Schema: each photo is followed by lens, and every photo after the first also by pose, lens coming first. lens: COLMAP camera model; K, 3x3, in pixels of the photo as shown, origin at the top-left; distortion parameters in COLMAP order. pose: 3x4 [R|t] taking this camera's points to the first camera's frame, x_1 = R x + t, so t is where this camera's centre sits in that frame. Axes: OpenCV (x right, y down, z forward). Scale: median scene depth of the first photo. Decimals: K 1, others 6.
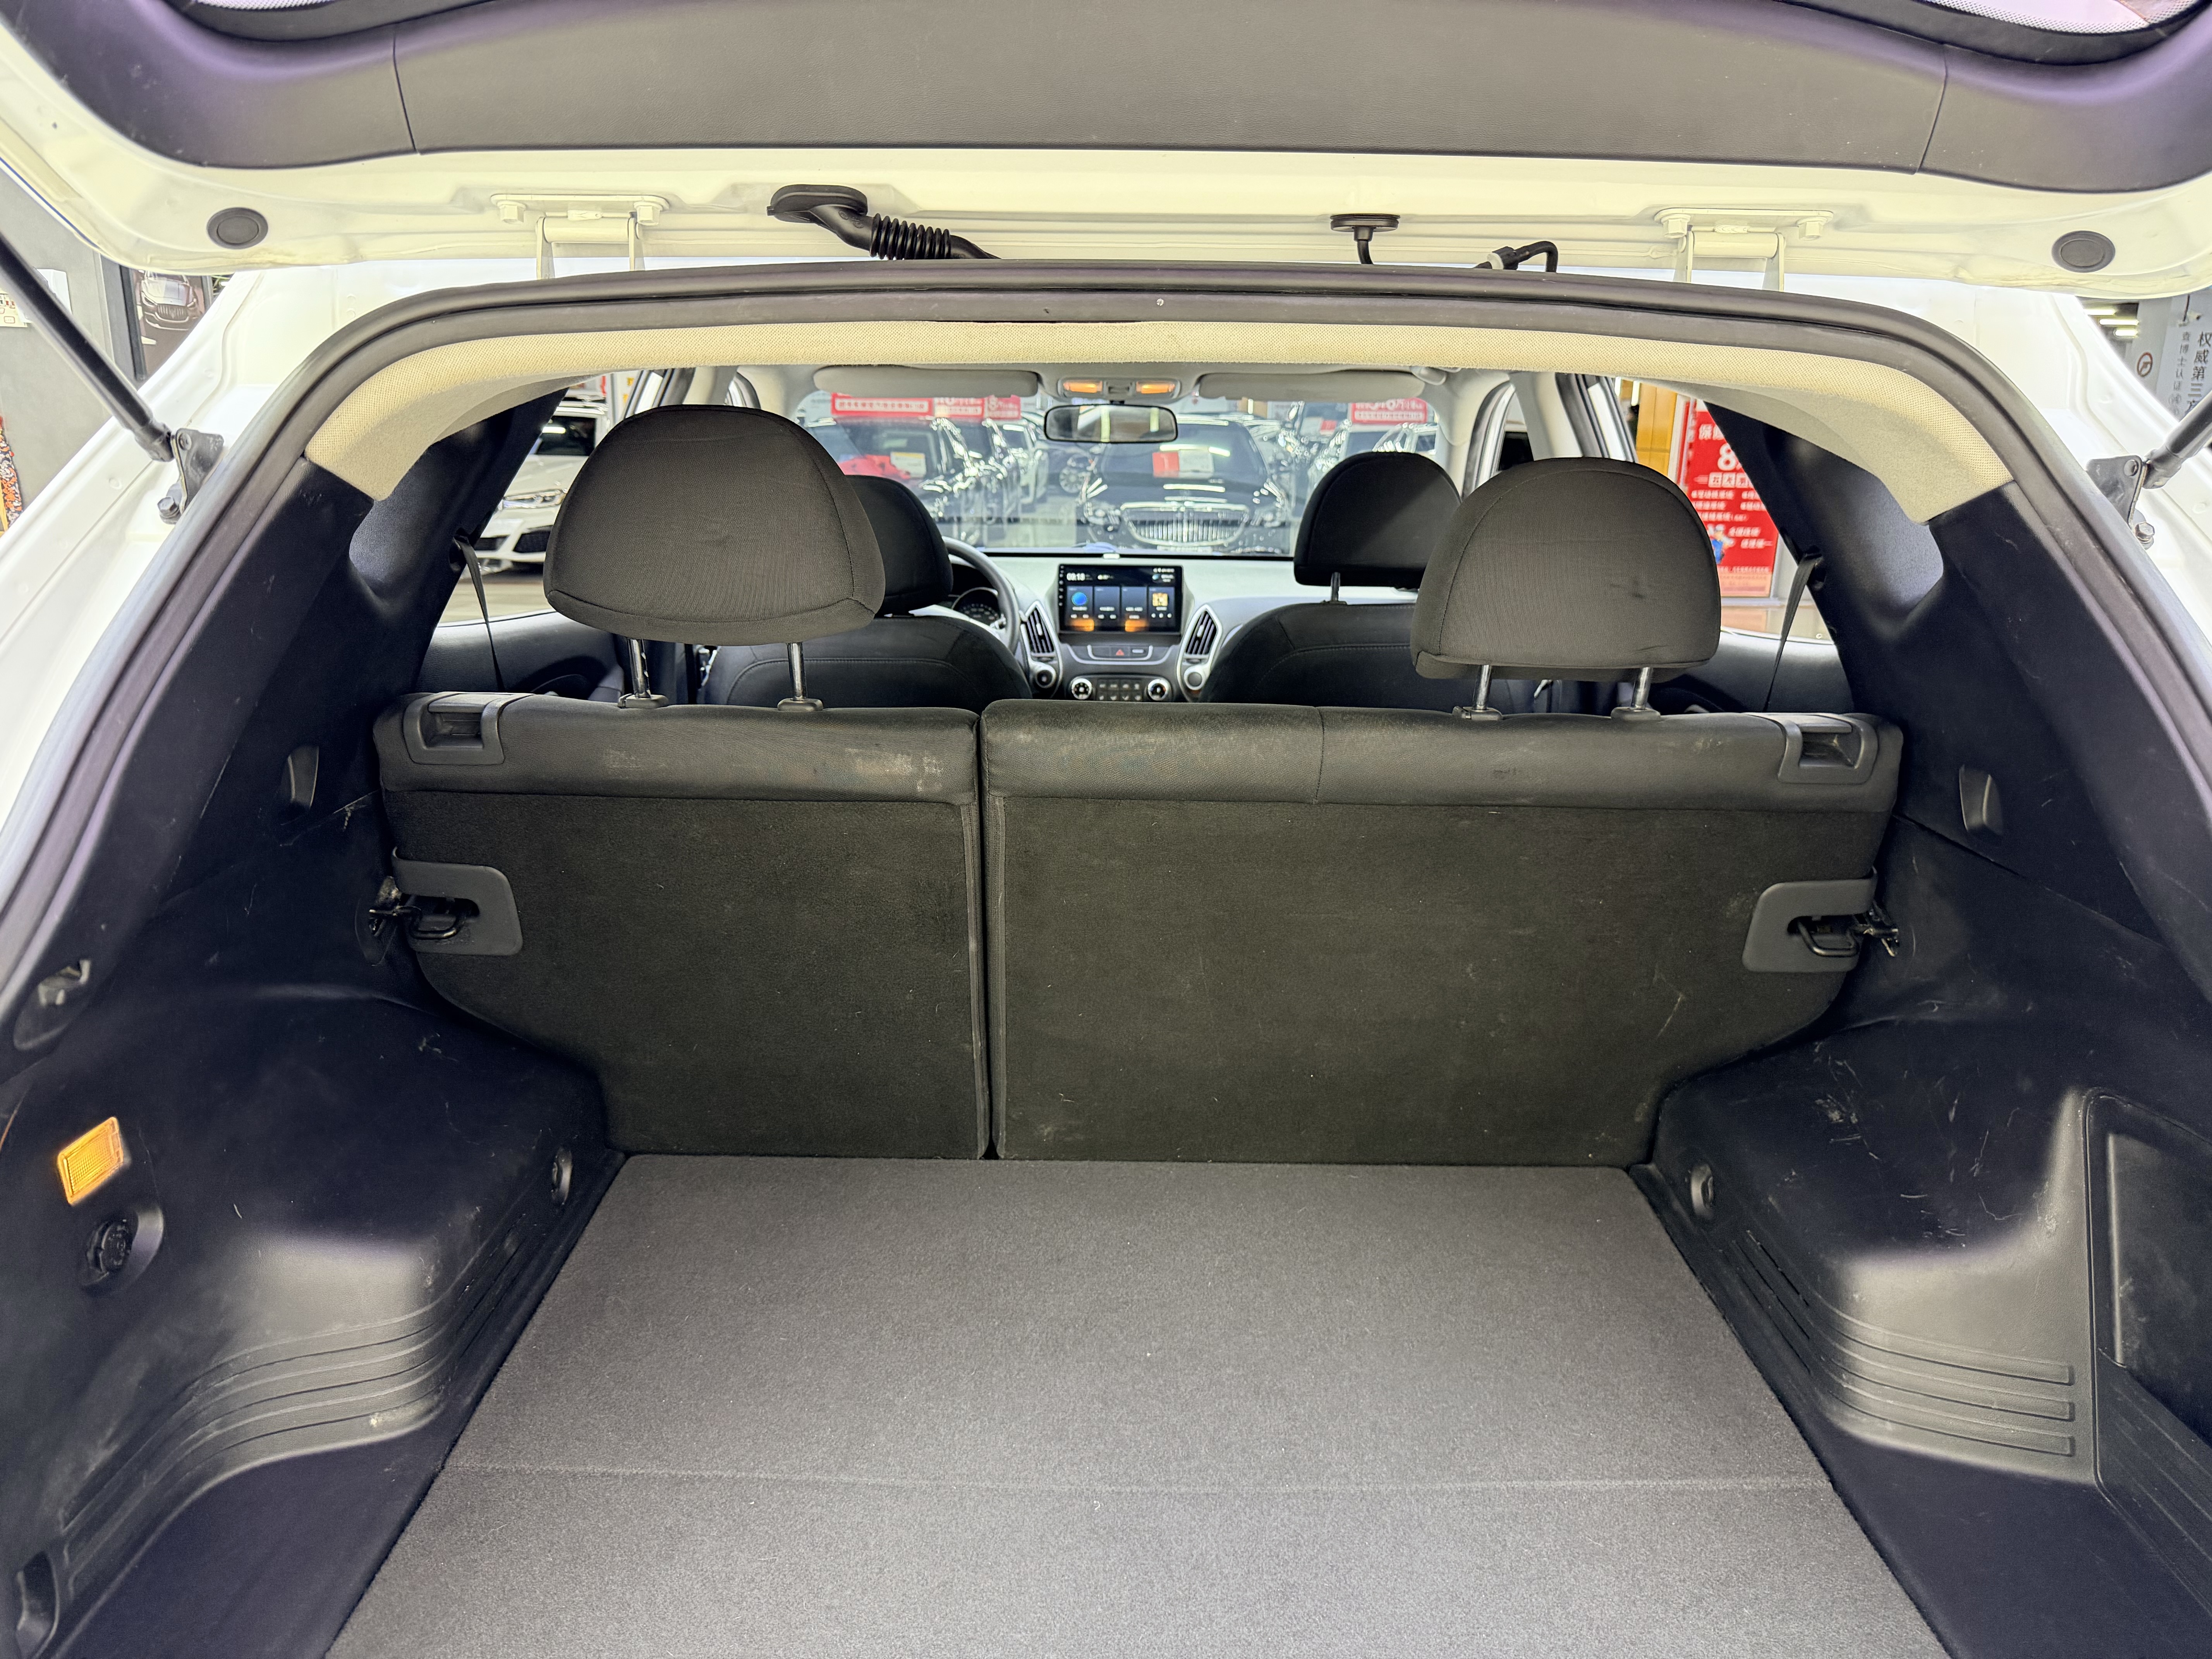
lens RADIAL K [[1637.3, 0, 1106.0], [0, 1637.3, 829.5], [0, 0, 1]] dist [0.199126, -0.275178]
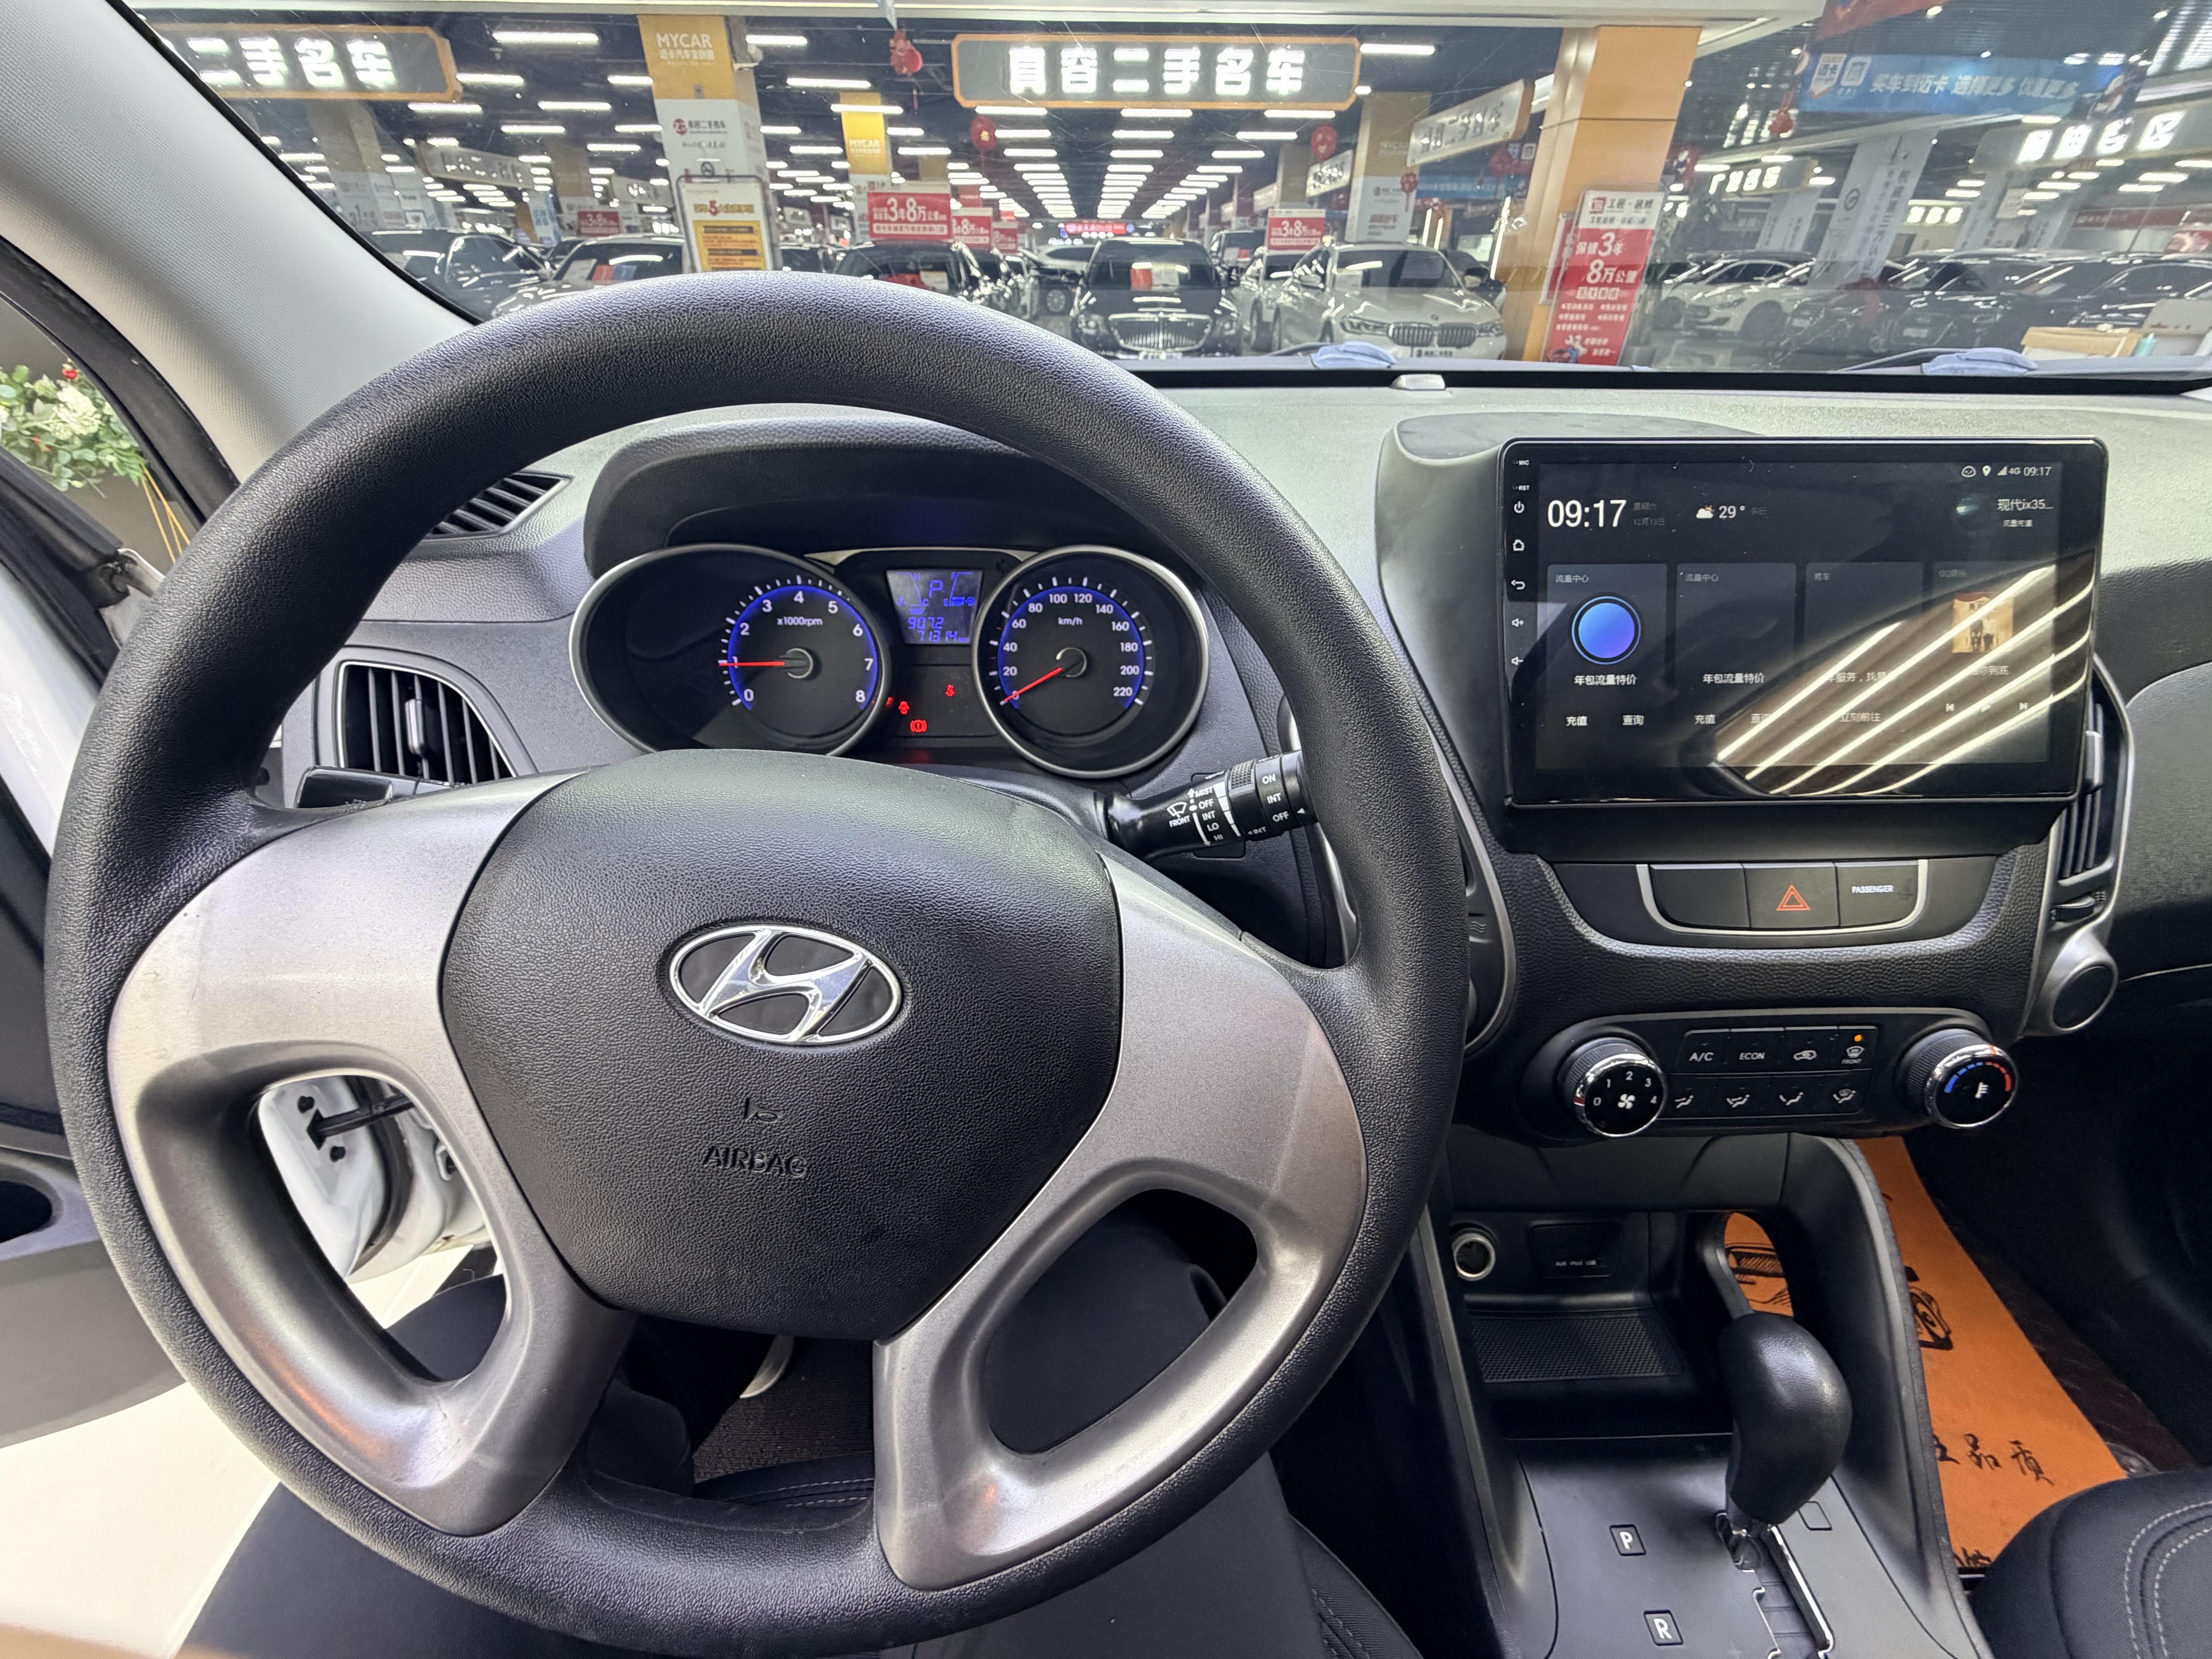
lens RADIAL K [[883.7, 0, 1106.0], [0, 883.7, 829.5], [0, 0, 1]] dist [0.000929, 0.000931]
pose [[0.999245, -0.025989, 0.028862, -0.021049], [0.015413, 0.947454, 0.319520, -0.042551], [-0.035650, -0.318834, 0.947140, 0.243334]]
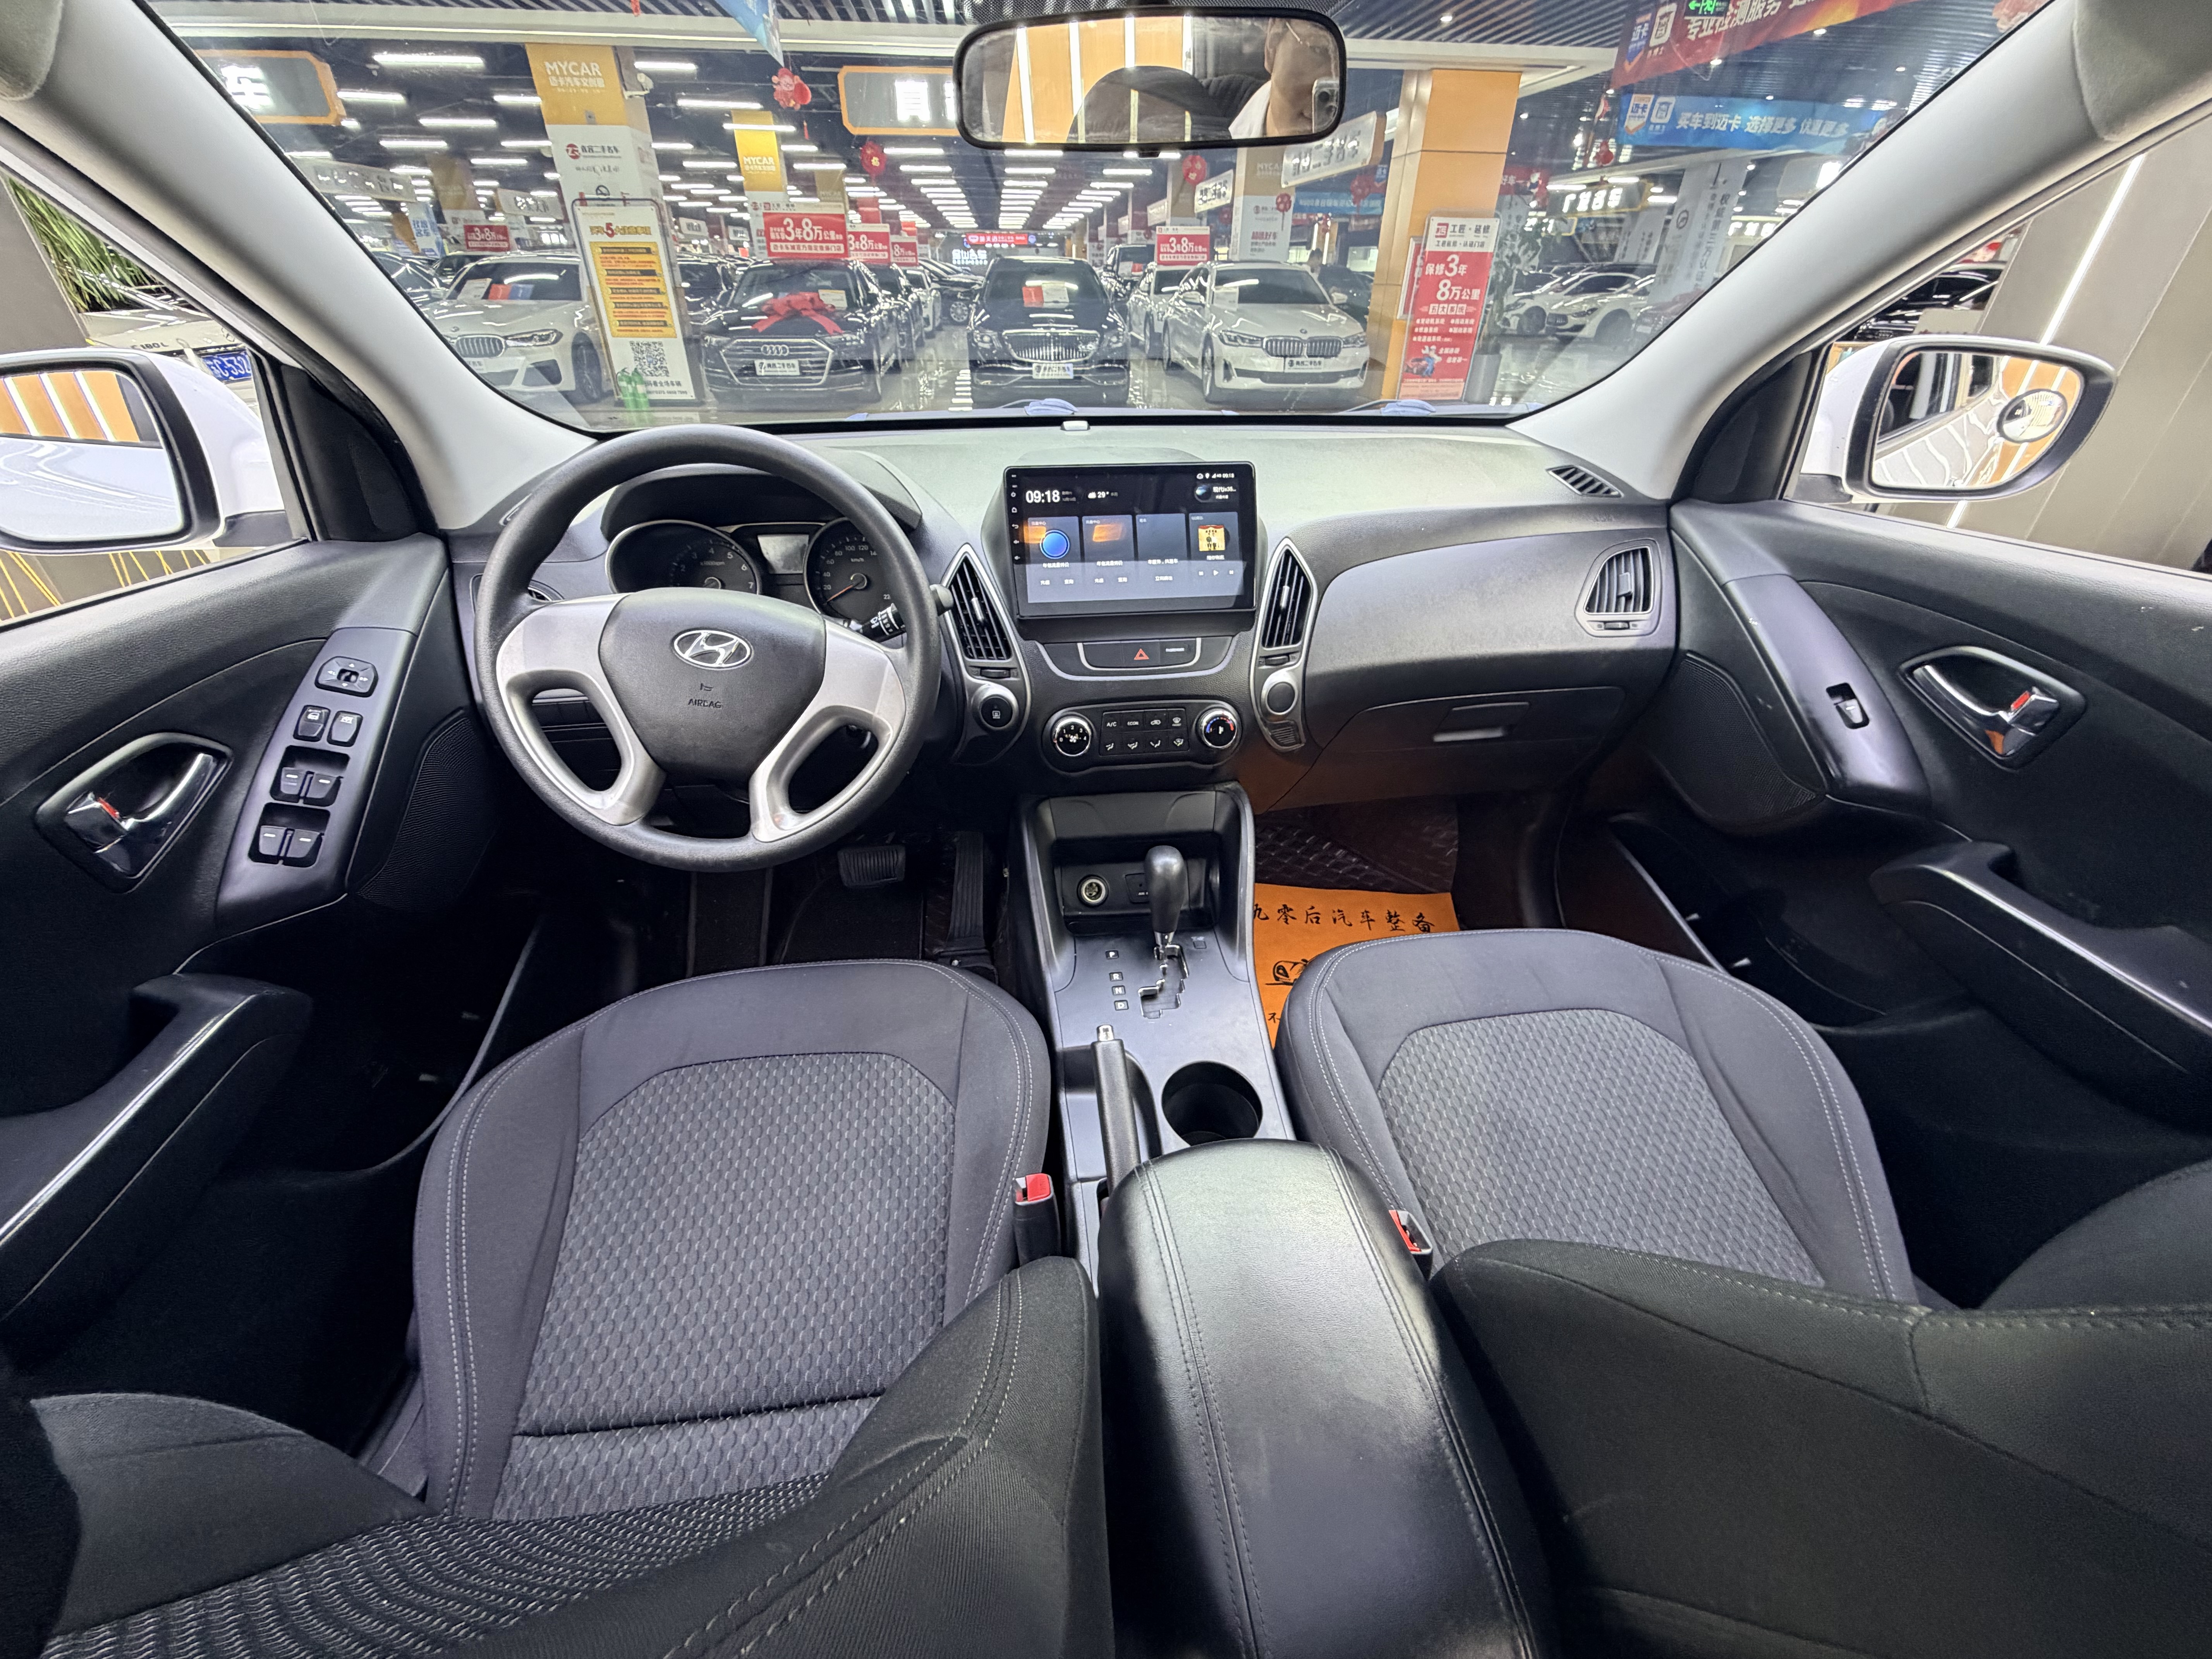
lens RADIAL K [[883.7, 0, 1106.0], [0, 883.7, 829.5], [0, 0, 1]] dist [0.000929, 0.000931]
pose [[0.991997, -0.073238, 0.102850, -0.009646], [0.037220, 0.948005, 0.316072, -0.040084], [-0.120651, -0.309715, 0.943144, 0.202582]]
